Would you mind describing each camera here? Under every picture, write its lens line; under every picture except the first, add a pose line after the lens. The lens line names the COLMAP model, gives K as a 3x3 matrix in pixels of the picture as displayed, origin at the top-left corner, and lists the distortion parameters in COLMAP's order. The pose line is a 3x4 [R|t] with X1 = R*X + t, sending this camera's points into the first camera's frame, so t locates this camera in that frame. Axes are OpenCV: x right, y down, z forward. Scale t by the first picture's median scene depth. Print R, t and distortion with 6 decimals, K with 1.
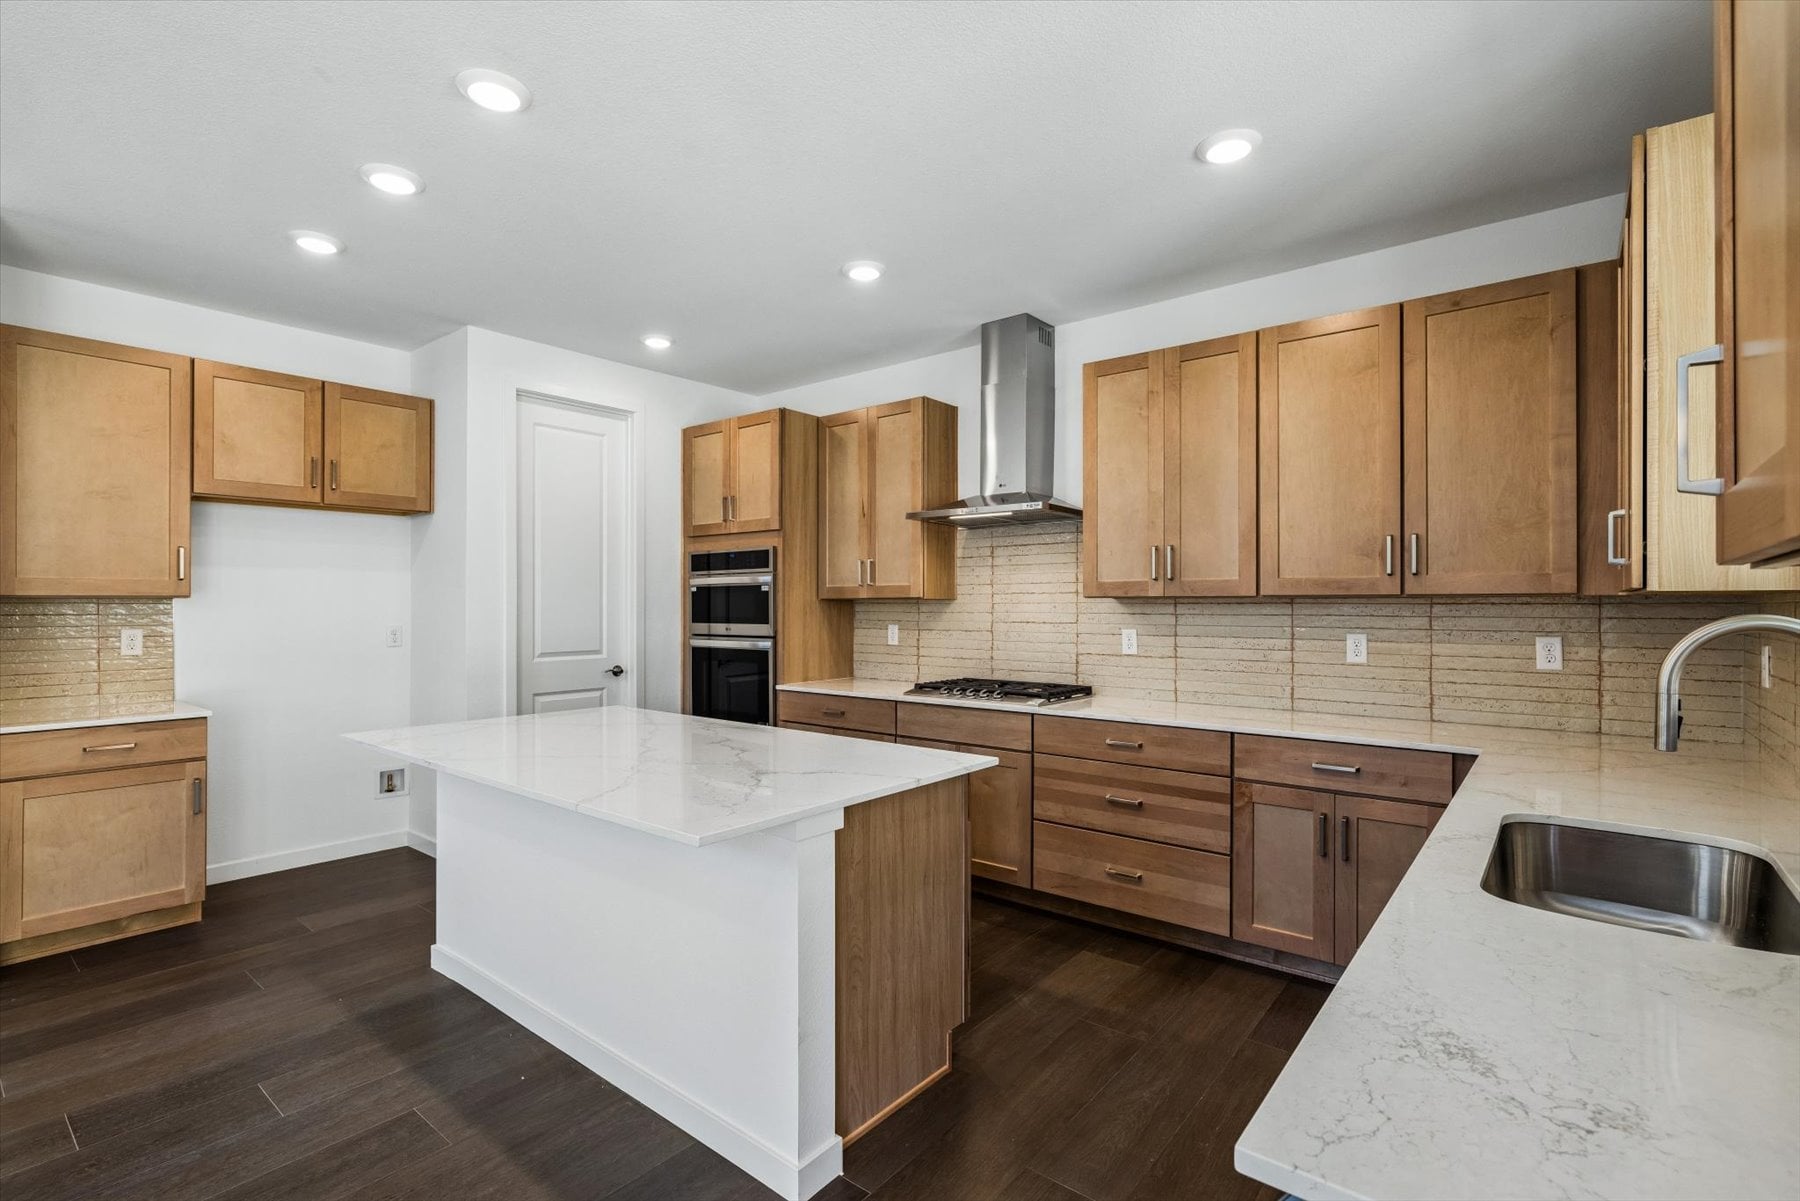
lens RADIAL K [[828.3, 0, 883.1], [0, 828.3, 606.4], [0, 0, 1]] dist [-0.007269, 0.000199]
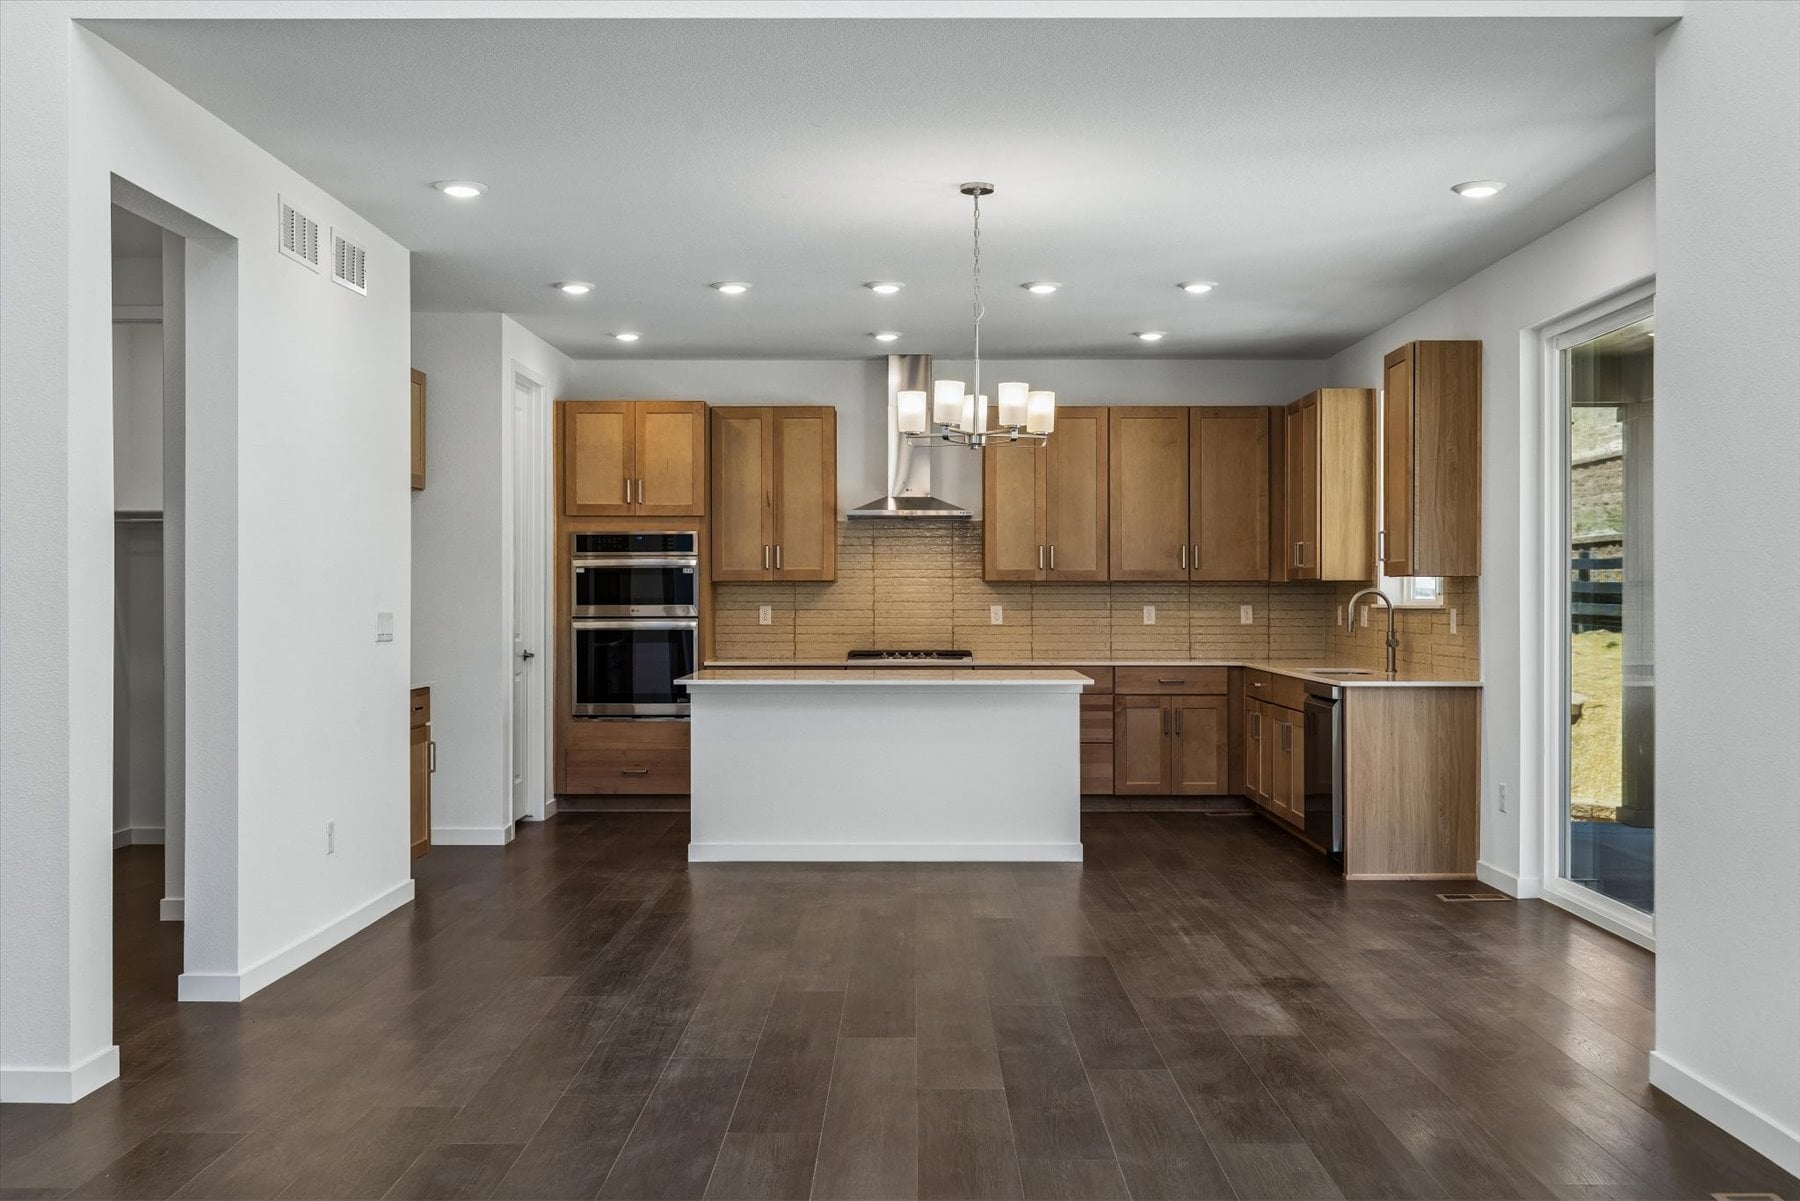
lens RADIAL K [[1743.3, 0, 900.0], [0, 1743.3, 600.5], [0, 0, 1]] dist [-0.008645, 0.001328]
pose [[0.777266, -0.001929, 0.629170, -1.666754], [0.000924, 0.999998, 0.001925, 0.015124], [-0.629172, -0.000915, 0.777266, -1.123751]]
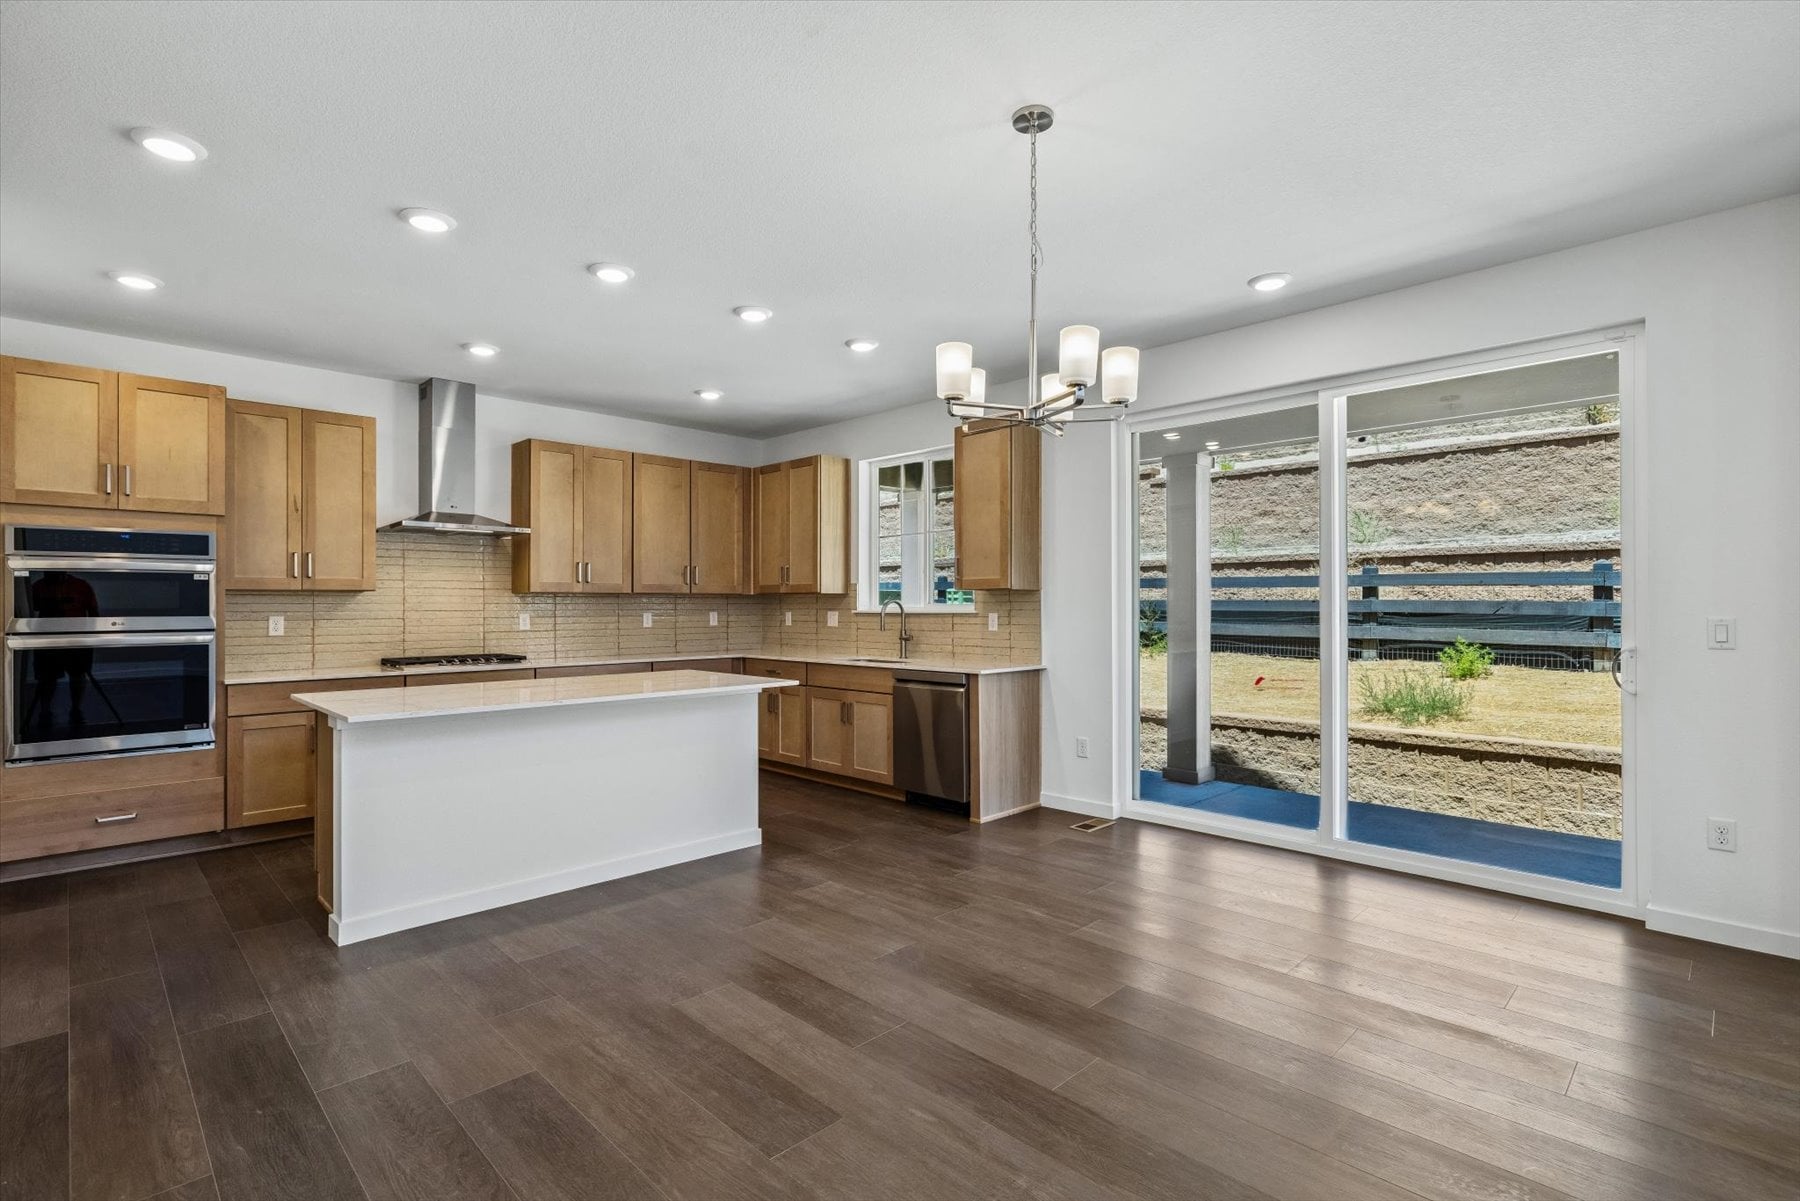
lens RADIAL K [[838.4, 0, 900.0], [0, 838.4, 600.5], [0, 0, 1]] dist [0.001257, 0.000007]
pose [[0.106354, 0.004911, 0.994316, -1.234613], [0.003926, 0.999978, -0.005359, 0.015359], [-0.994321, 0.004474, 0.106333, 0.164098]]
